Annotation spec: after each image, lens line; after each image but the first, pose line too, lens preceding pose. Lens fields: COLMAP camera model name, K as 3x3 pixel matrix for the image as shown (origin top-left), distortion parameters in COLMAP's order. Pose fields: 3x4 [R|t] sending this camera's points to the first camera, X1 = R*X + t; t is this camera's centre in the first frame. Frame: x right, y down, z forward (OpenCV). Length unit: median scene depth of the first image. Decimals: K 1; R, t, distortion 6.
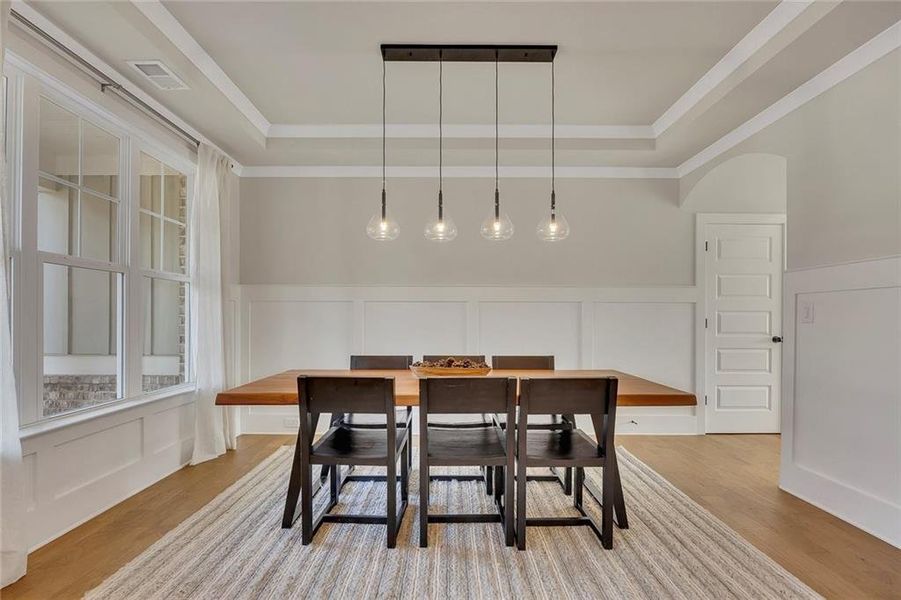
lens RADIAL K [[418.8, 0, 448.8], [0, 418.8, 317.6], [0, 0, 1]] dist [-0.026277, -0.000125]
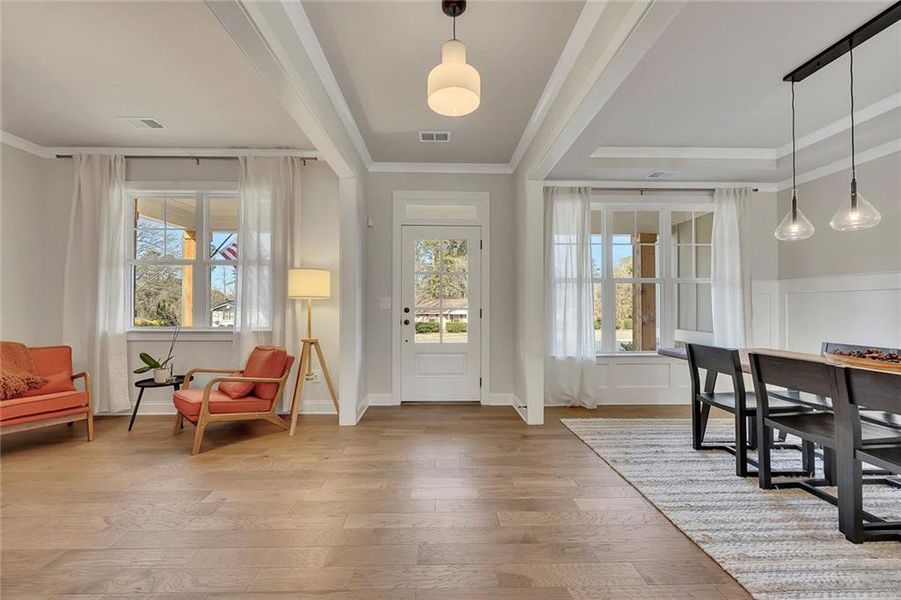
lens RADIAL K [[362.4, 0, 450.5], [0, 362.4, 300.0], [0, 0, 1]] dist [0.000114, -0.000047]
pose [[0.035977, -0.018438, -0.999183, 0.765670], [-0.002980, 0.999823, -0.018557, 0.001461], [0.999348, 0.003645, 0.035915, 0.007705]]
